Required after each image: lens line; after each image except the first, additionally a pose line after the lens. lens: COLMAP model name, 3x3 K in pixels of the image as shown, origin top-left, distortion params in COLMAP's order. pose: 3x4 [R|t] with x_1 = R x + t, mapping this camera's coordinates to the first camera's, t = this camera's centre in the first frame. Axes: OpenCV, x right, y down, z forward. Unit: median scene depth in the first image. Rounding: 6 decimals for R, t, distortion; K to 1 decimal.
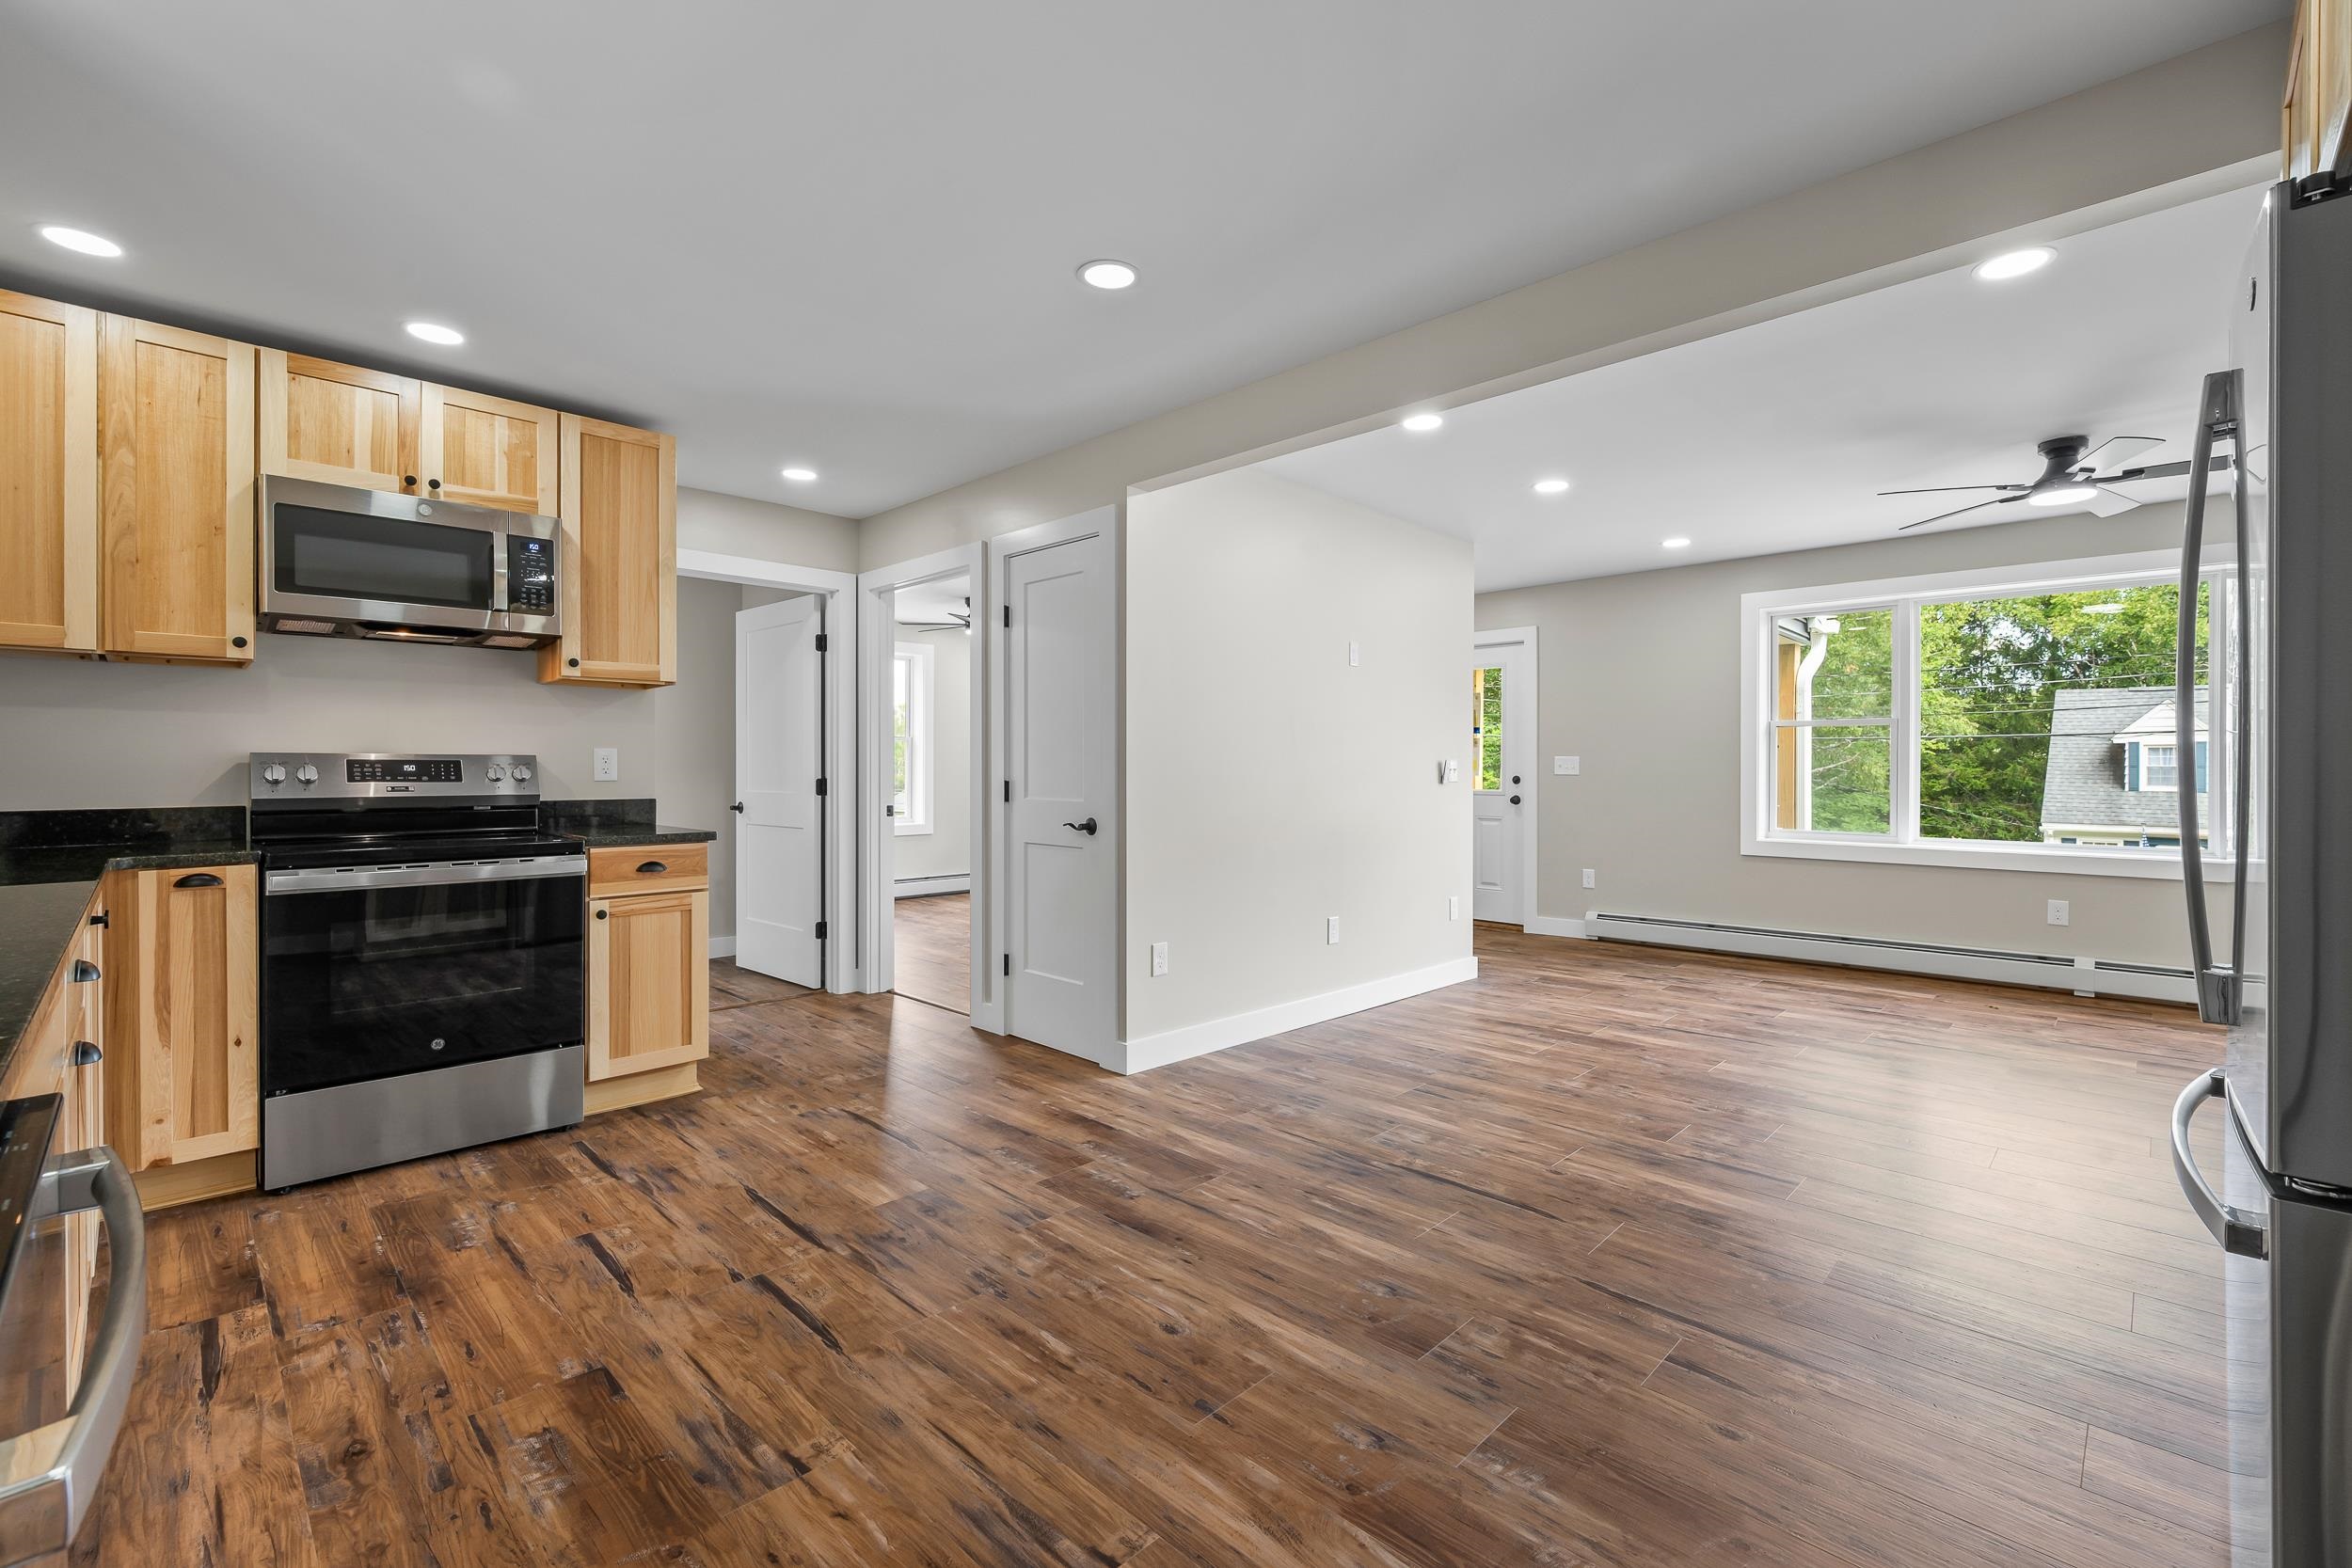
lens RADIAL K [[1001.0, 0, 1186.1], [0, 1001.0, 767.5], [0, 0, 1]] dist [-0.007994, 0.001302]
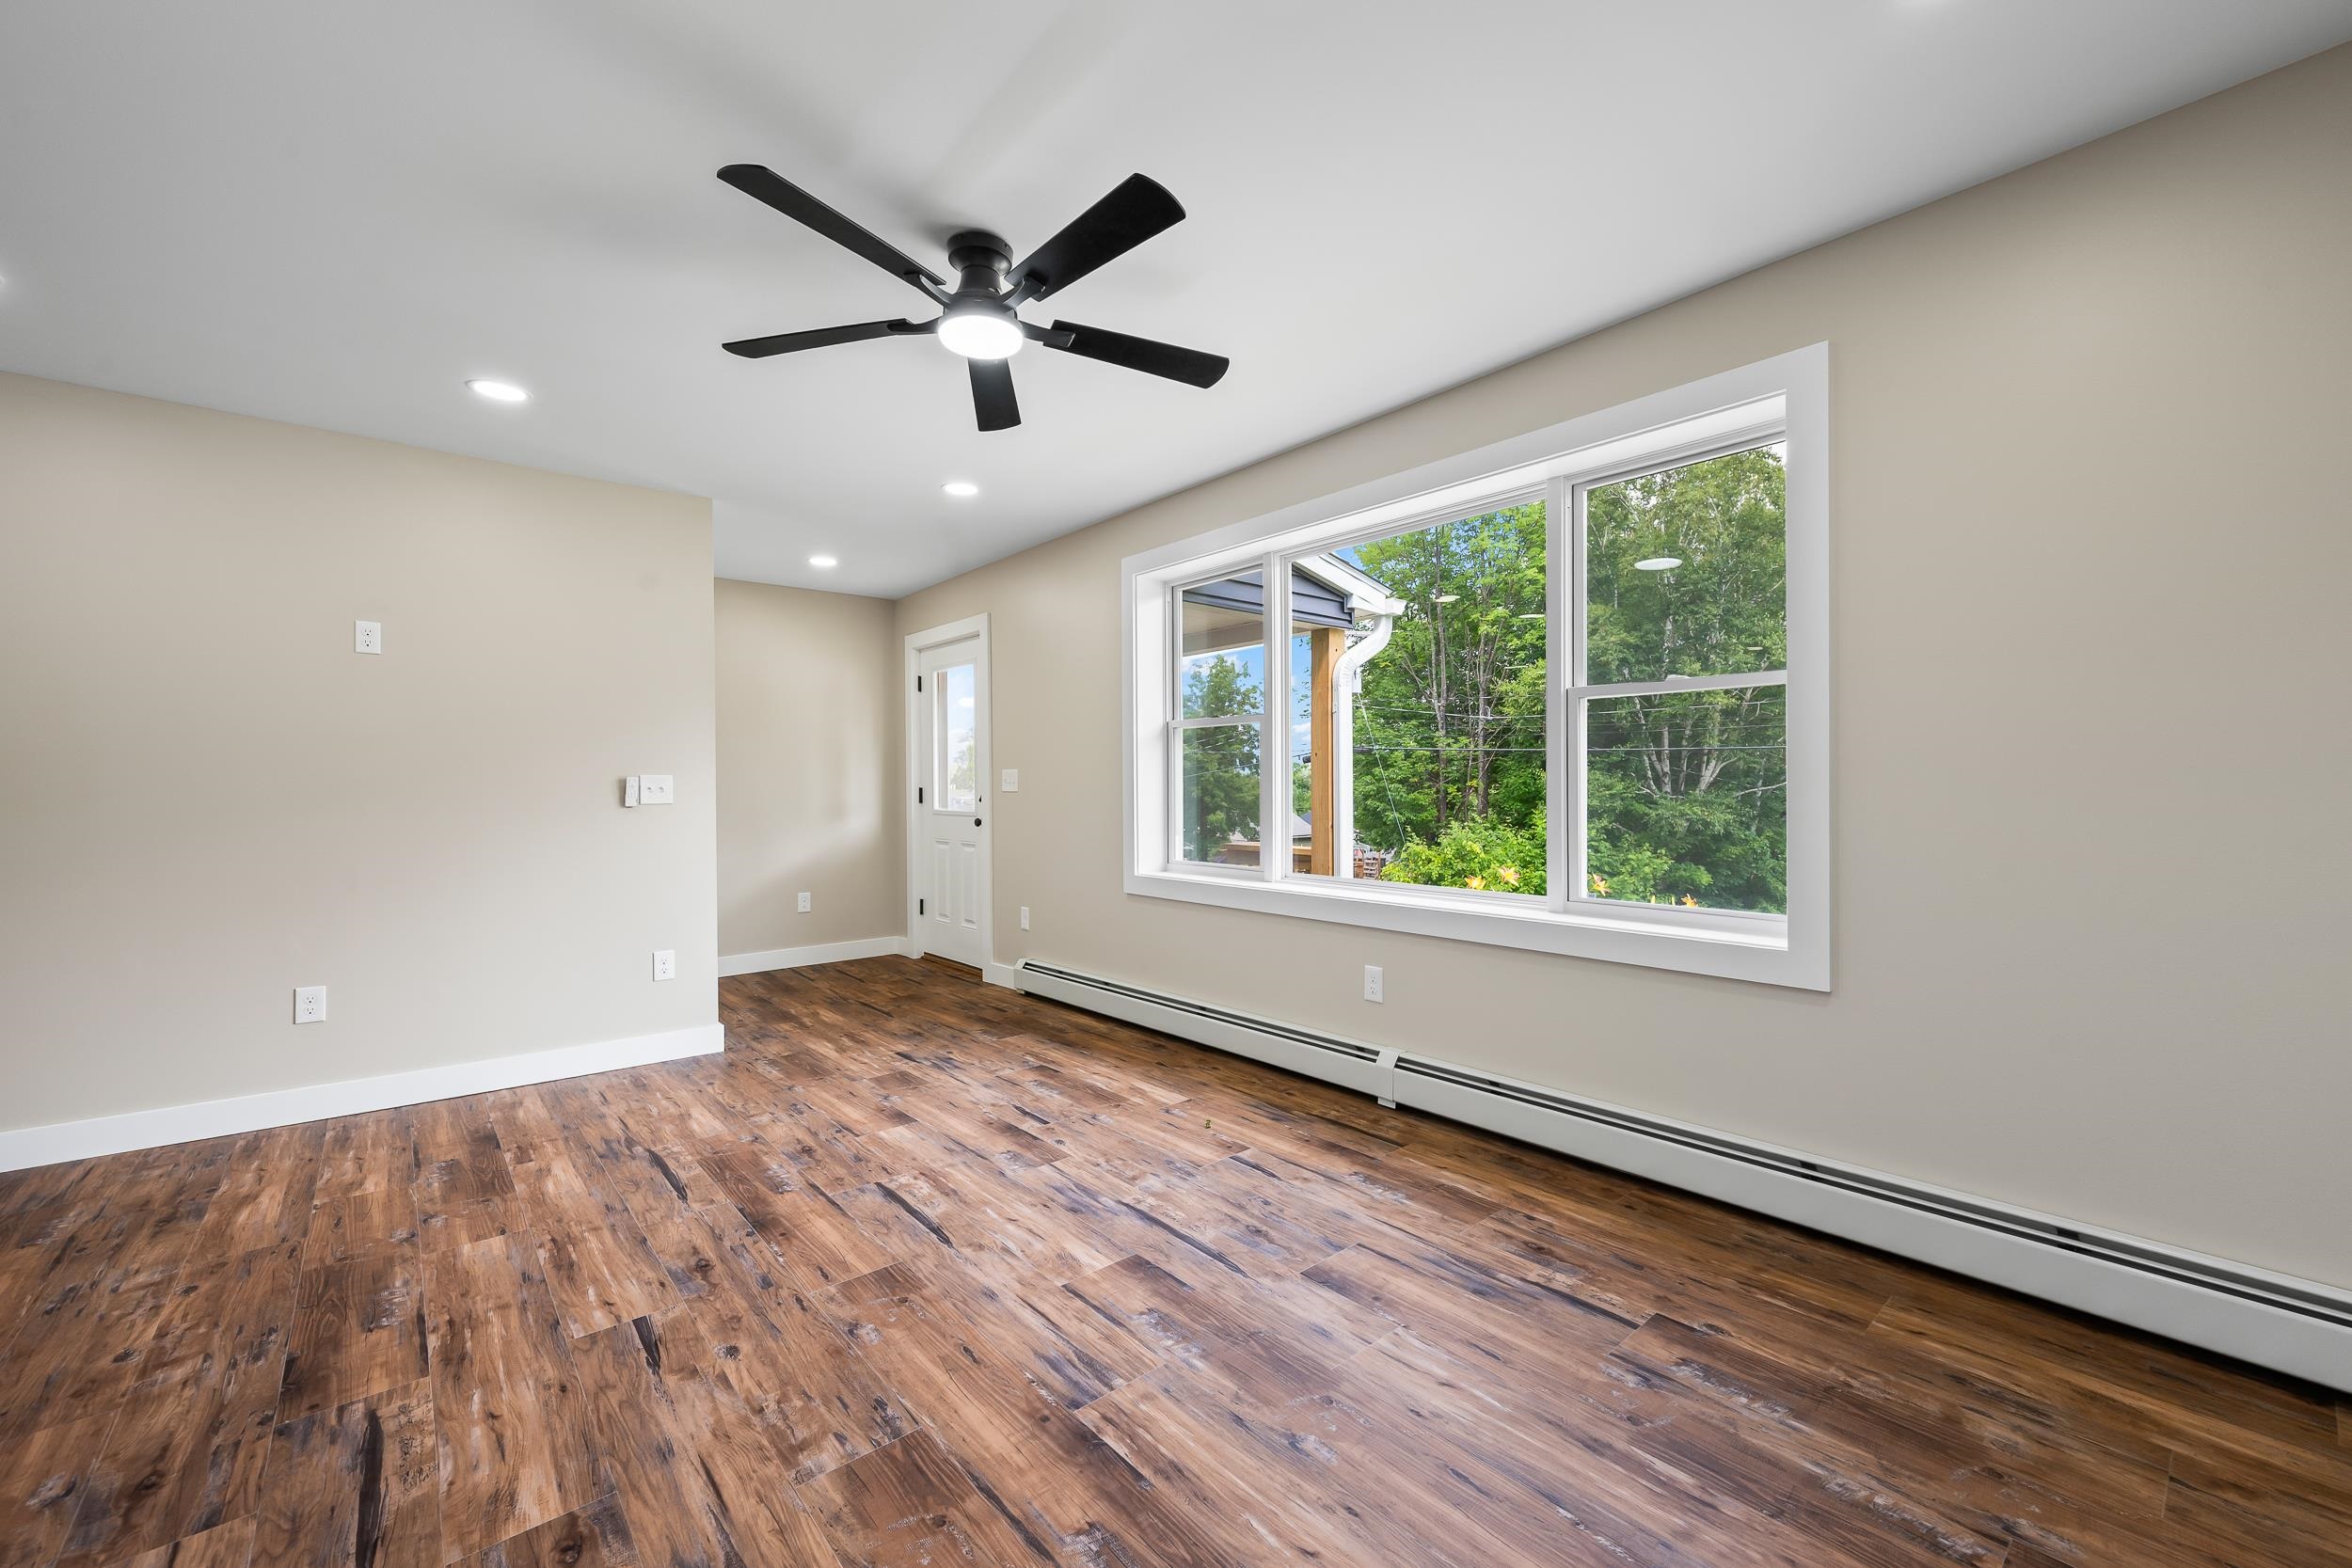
lens RADIAL K [[924.4, 0, 1172.8], [0, 924.4, 791.7], [0, 0, 1]] dist [-0.000165, -0.000403]
pose [[0.995657, -0.009650, -0.092597, 1.458073], [0.010342, 0.999922, 0.007000, 0.006782], [0.092523, -0.007927, 0.995679, 0.617305]]
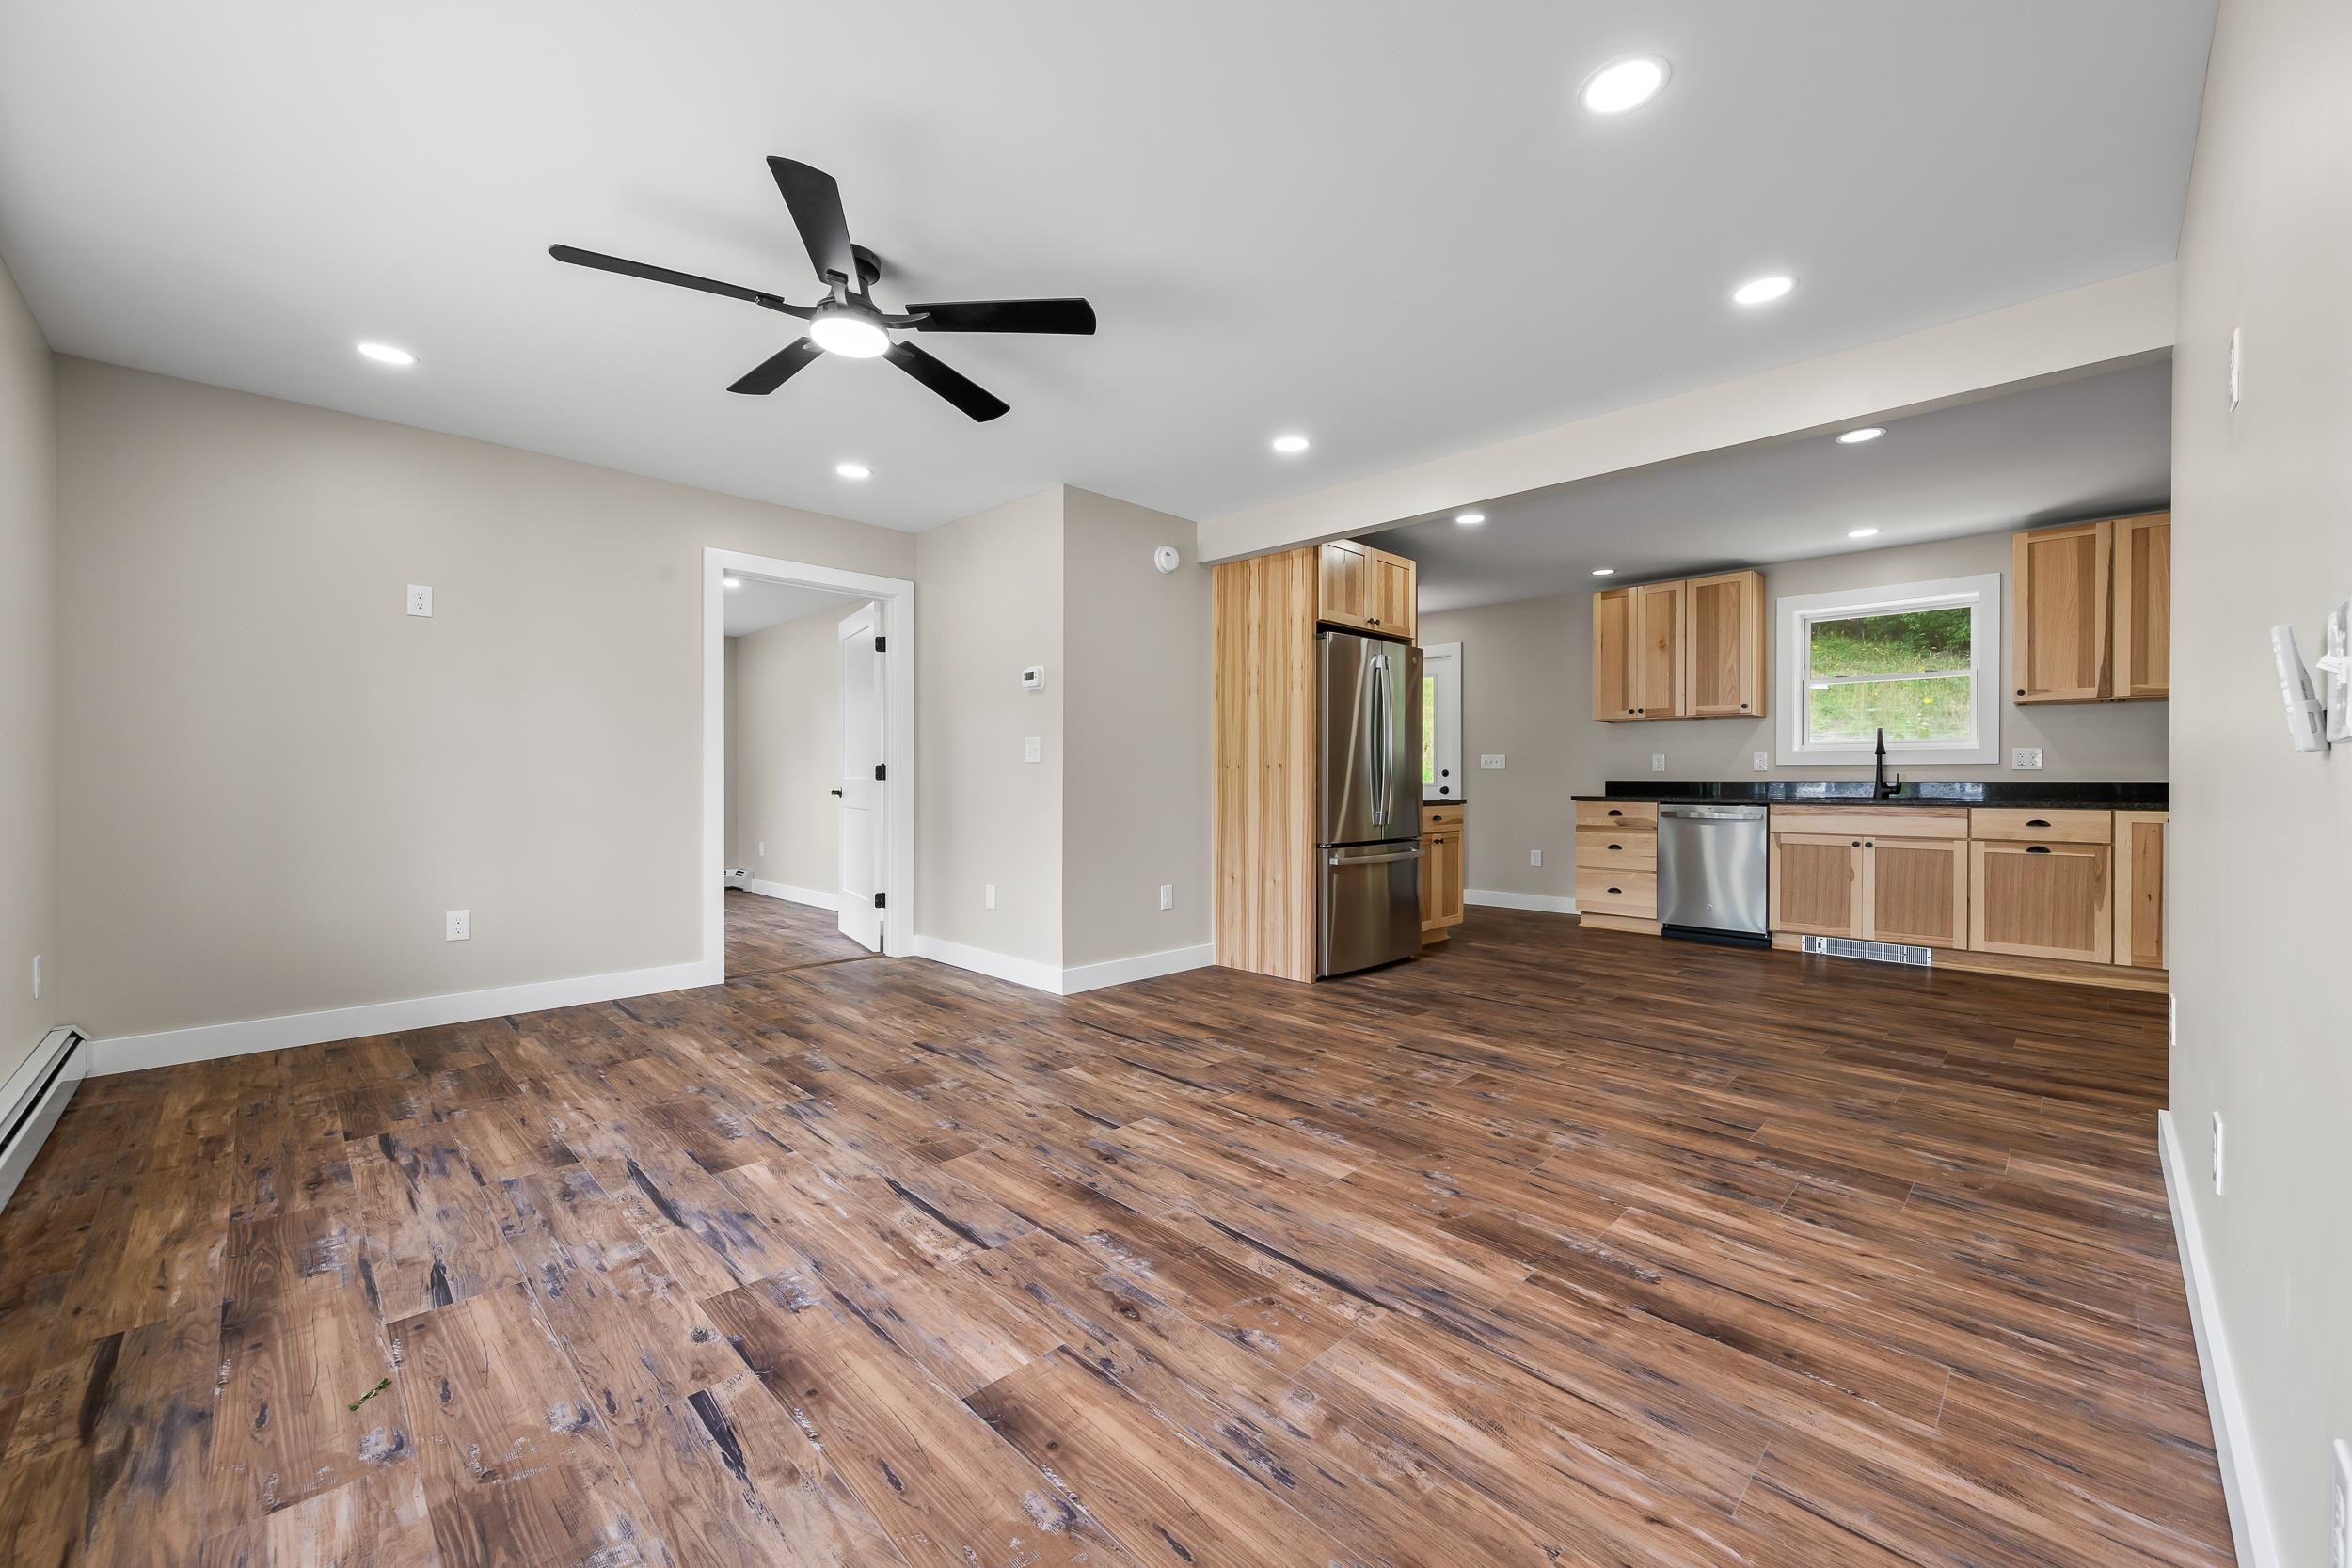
lens RADIAL K [[924.4, 0, 1184.3], [0, 924.4, 779.7], [0, 0, 1]] dist [-0.000165, -0.000403]
pose [[-0.999986, -0.001810, 0.005044, 0.898996], [-0.001803, 0.999997, 0.001476, 0.040963], [-0.005046, 0.001467, -0.999986, 2.279656]]
